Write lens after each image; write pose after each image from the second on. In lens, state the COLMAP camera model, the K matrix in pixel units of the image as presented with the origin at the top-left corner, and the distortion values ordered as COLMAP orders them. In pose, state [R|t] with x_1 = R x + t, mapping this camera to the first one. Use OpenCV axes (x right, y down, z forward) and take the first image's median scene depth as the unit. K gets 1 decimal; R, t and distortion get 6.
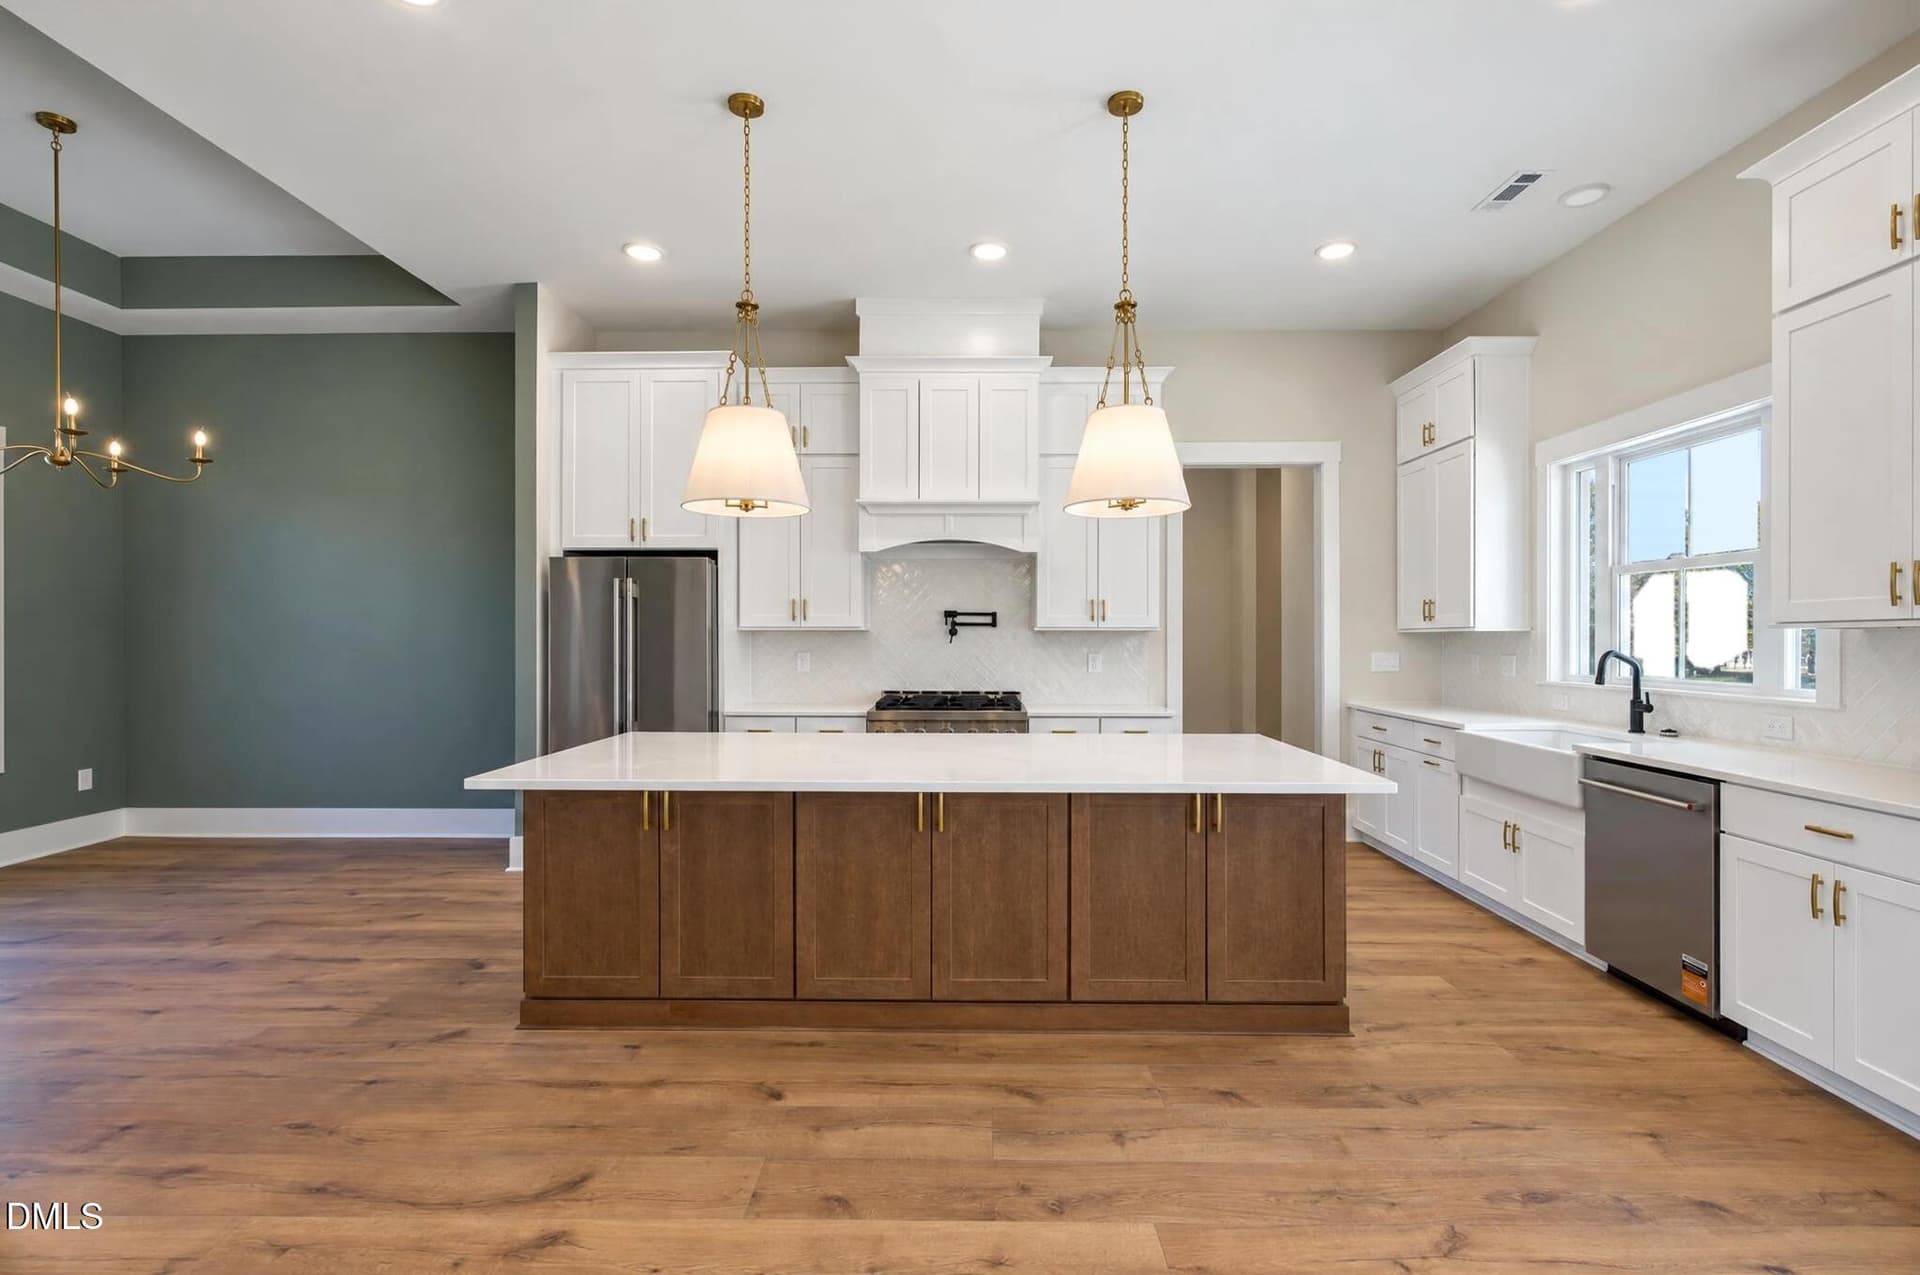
lens RADIAL K [[878.6, 0, 965.7], [0, 878.6, 632.5], [0, 0, 1]] dist [-0.001220, 0.001725]
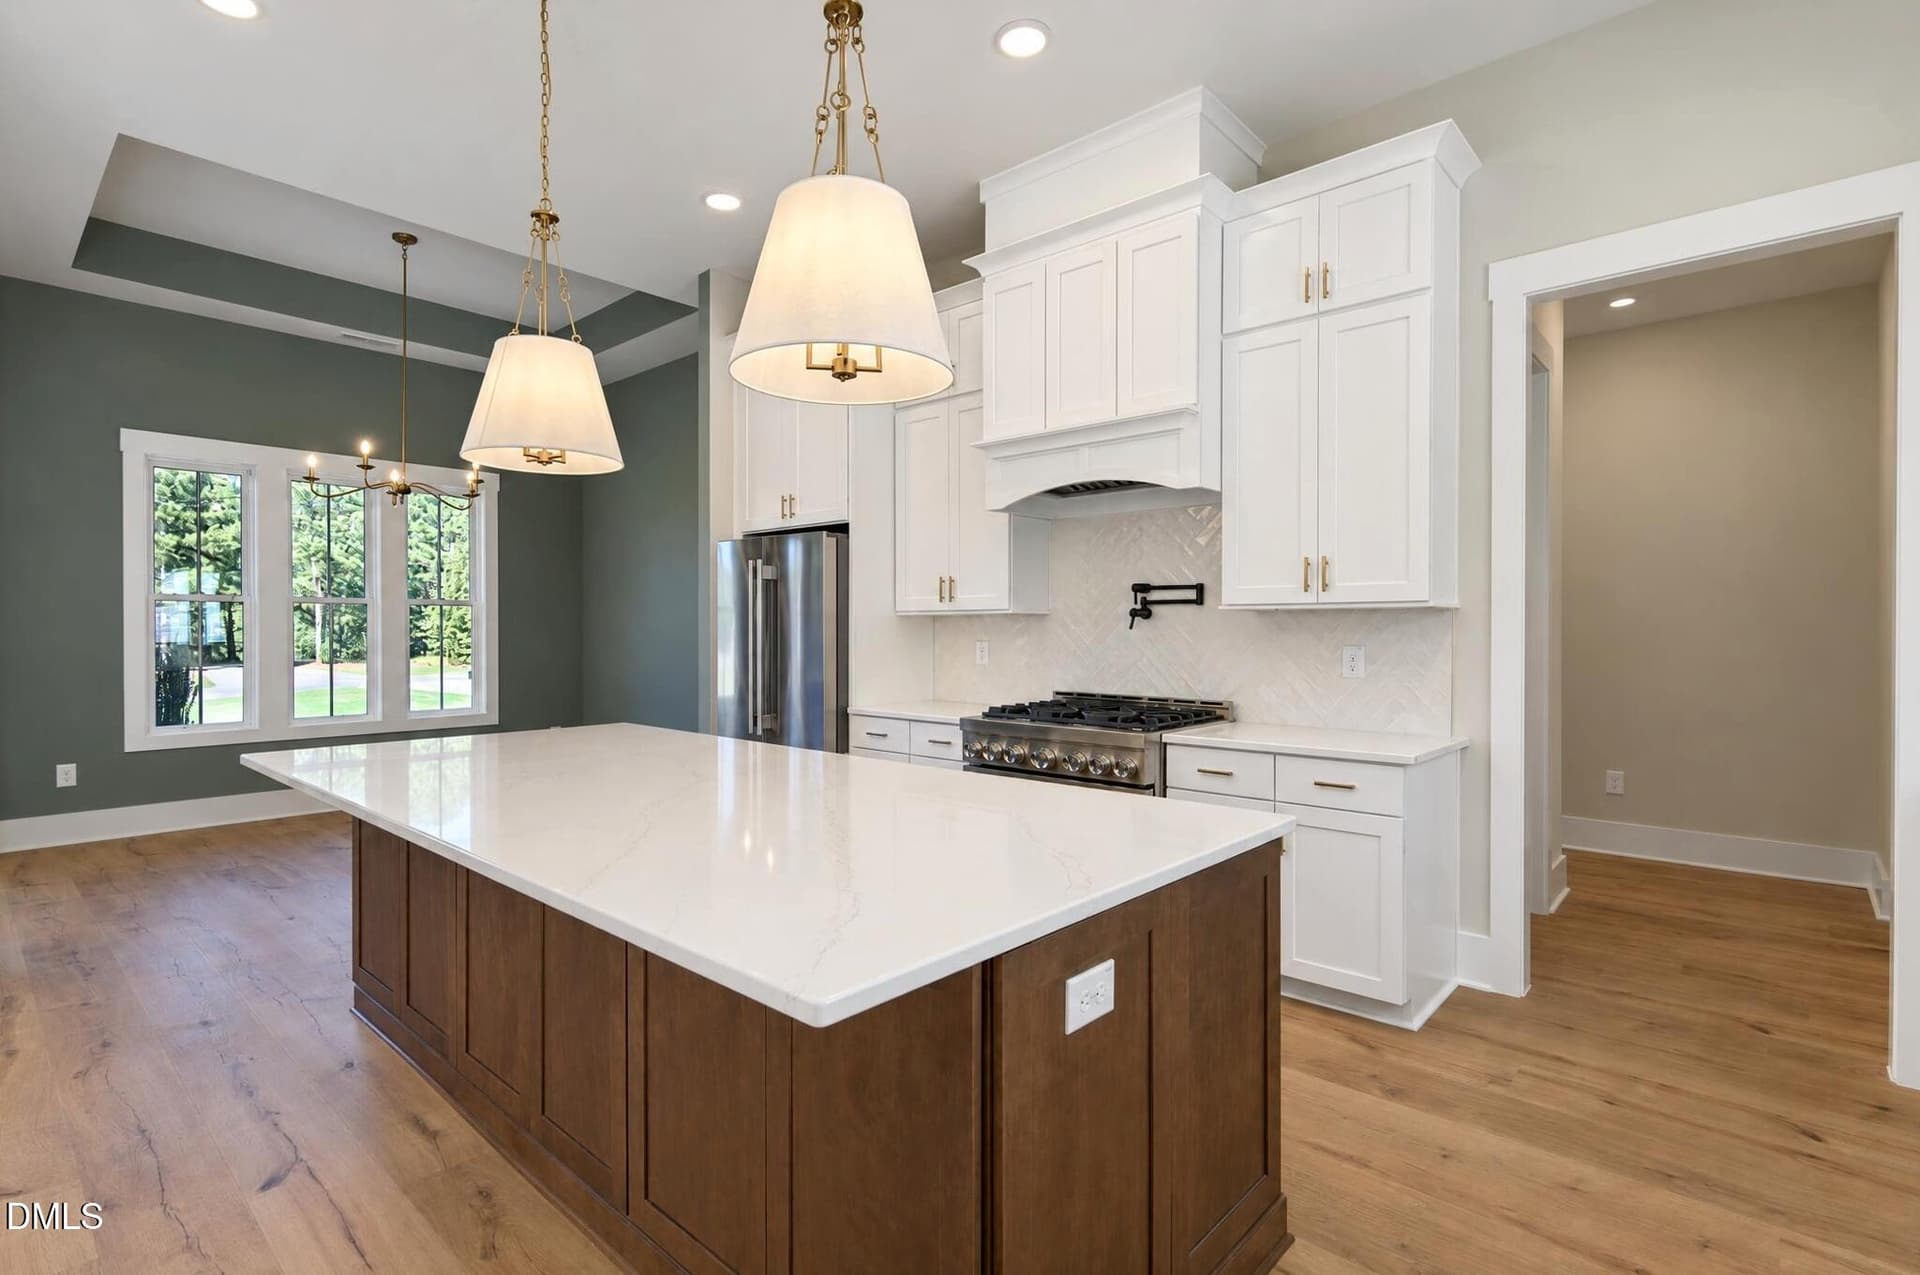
lens RADIAL K [[913.7, 0, 971.5], [0, 913.7, 630.5], [0, 0, 1]] dist [0.000704, 0.000439]
pose [[0.752313, -0.001728, -0.658803, 0.392684], [0.002583, 0.999997, 0.000327, 0.013395], [0.658801, -0.001948, 0.752315, 0.387447]]
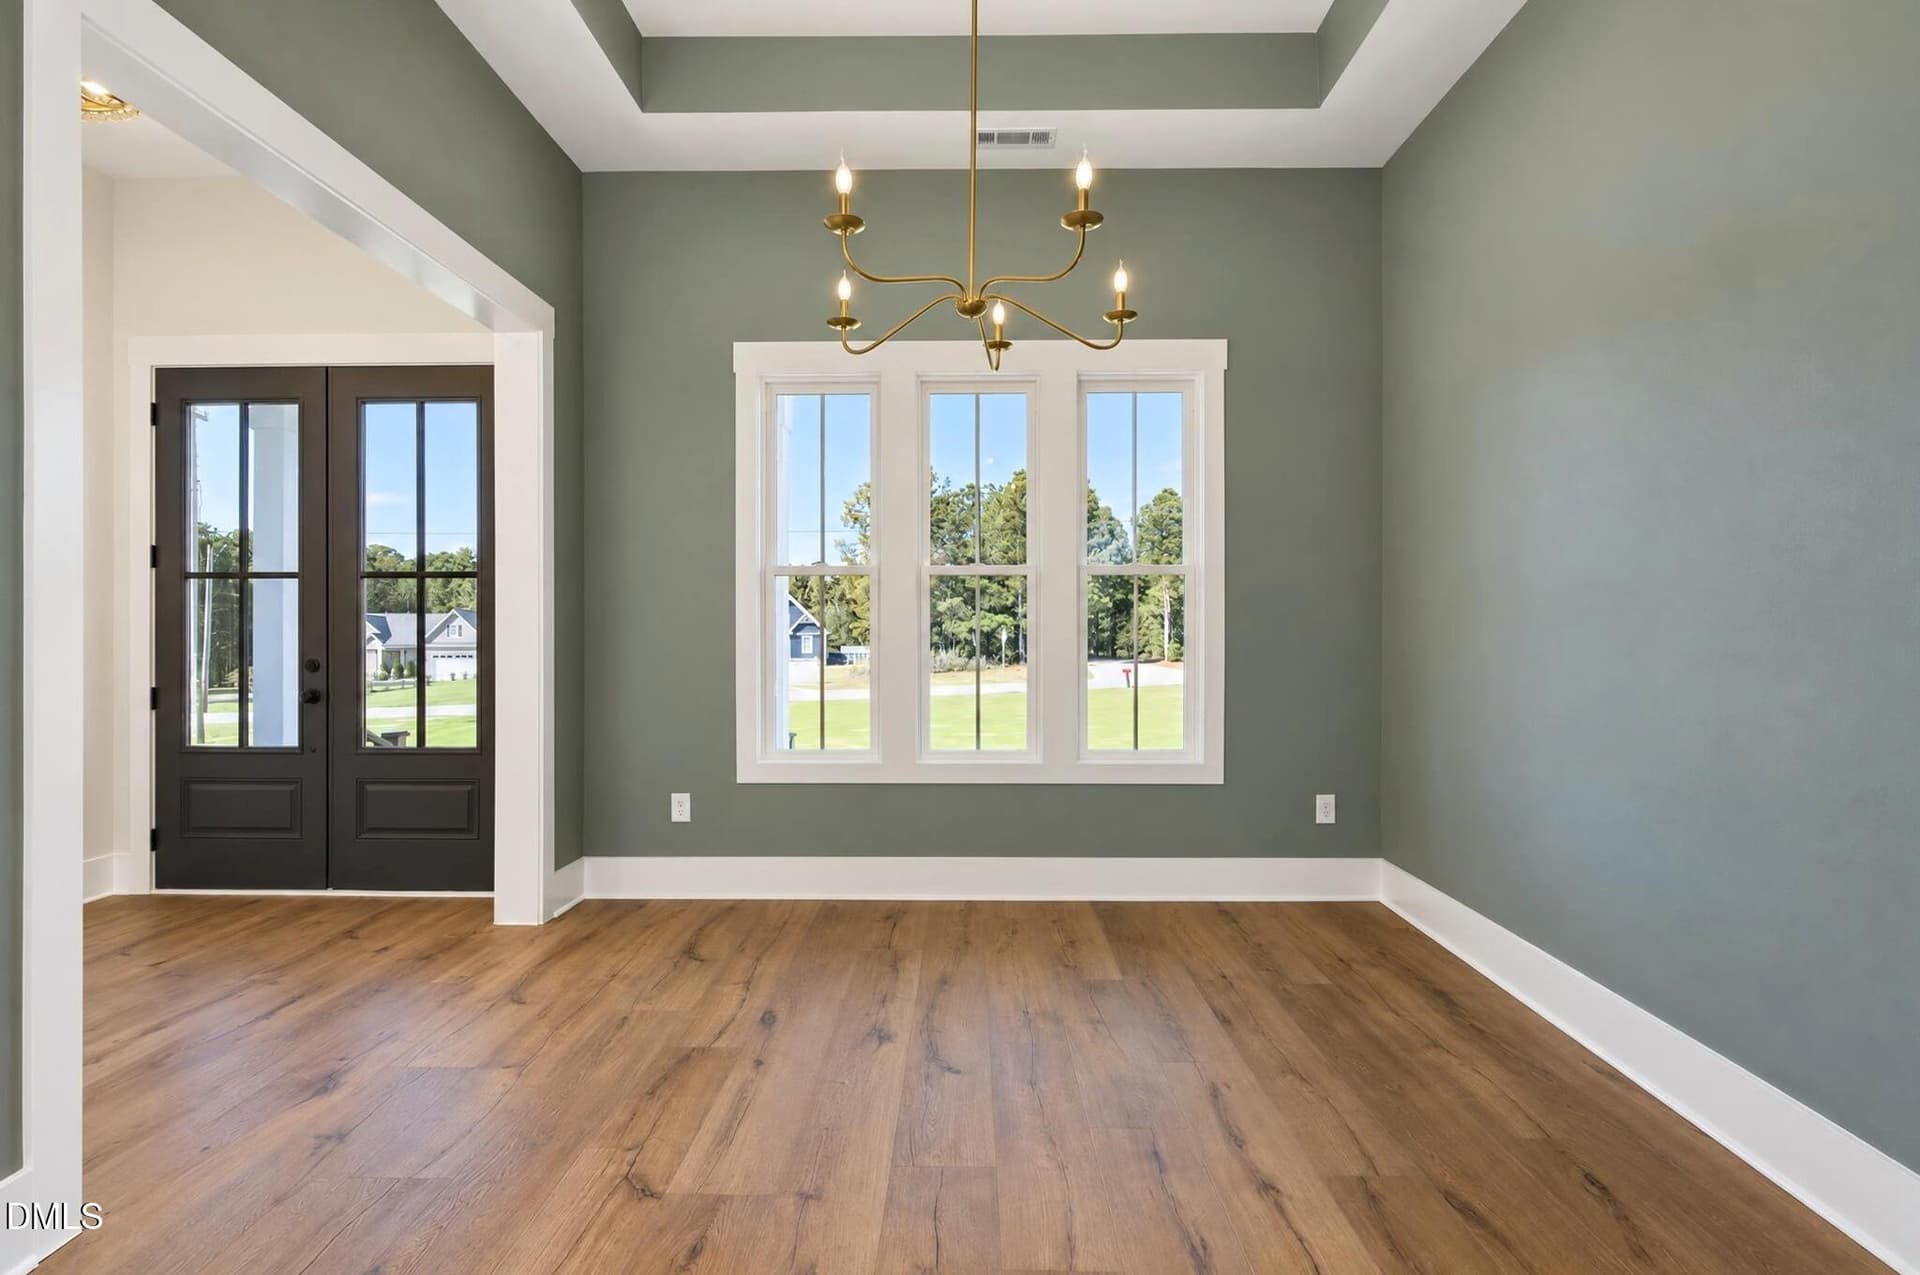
lens RADIAL K [[878.6, 0, 963.3], [0, 878.6, 638.8], [0, 0, 1]] dist [-0.001220, 0.001725]
pose [[-0.010093, 0.004171, -0.999940, -0.299073], [0.003862, 0.999984, 0.004132, 0.026000], [0.999942, -0.003820, -0.010109, 0.744725]]
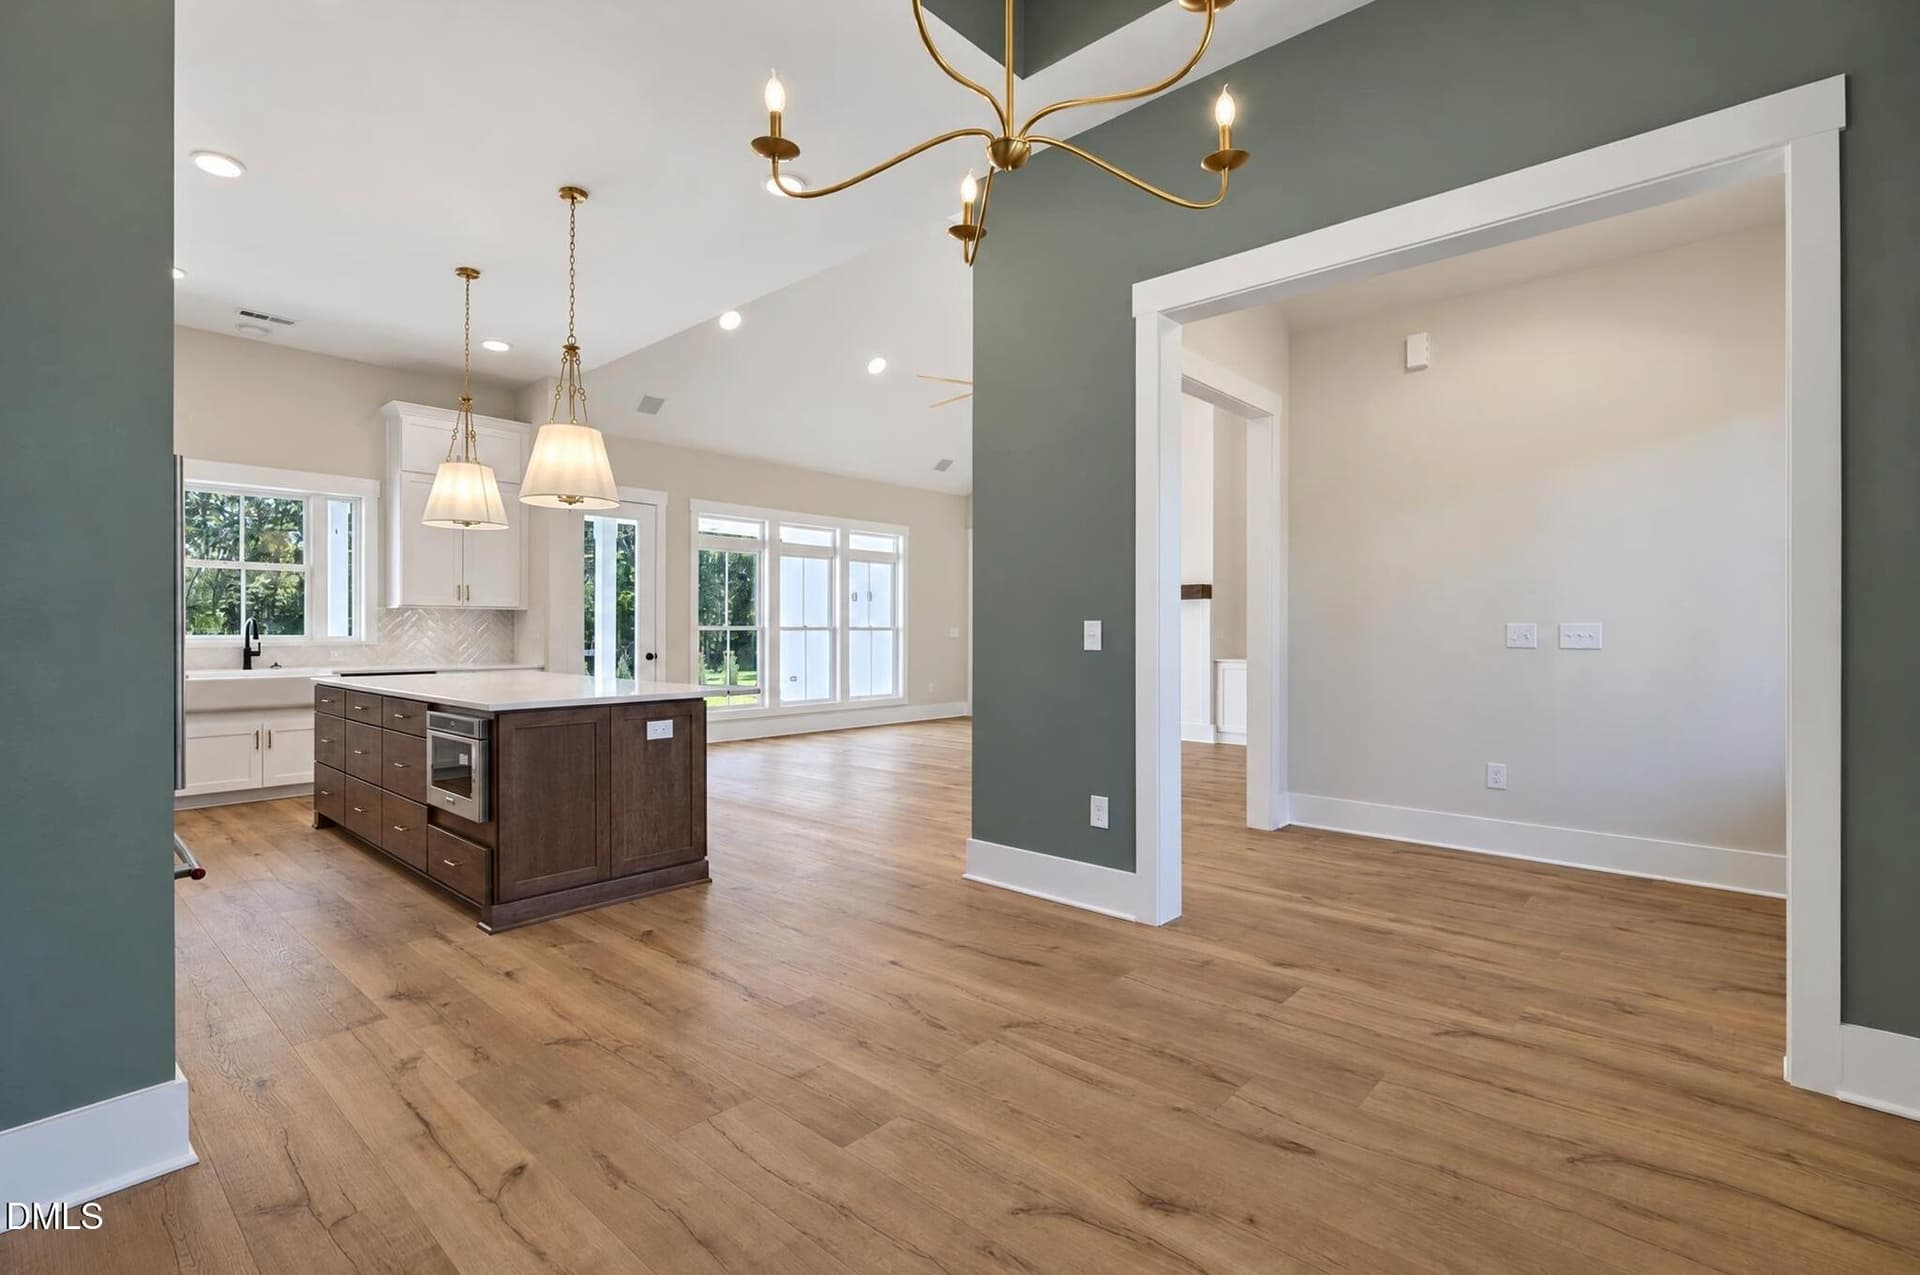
lens RADIAL K [[878.6, 0, 963.0], [0, 878.6, 647.1], [0, 0, 1]] dist [-0.001220, 0.001725]
pose [[-0.750570, -0.013720, 0.660649, -0.966679], [-0.005537, 0.999880, 0.014474, 0.032631], [-0.660768, 0.007206, -0.750556, 1.002269]]
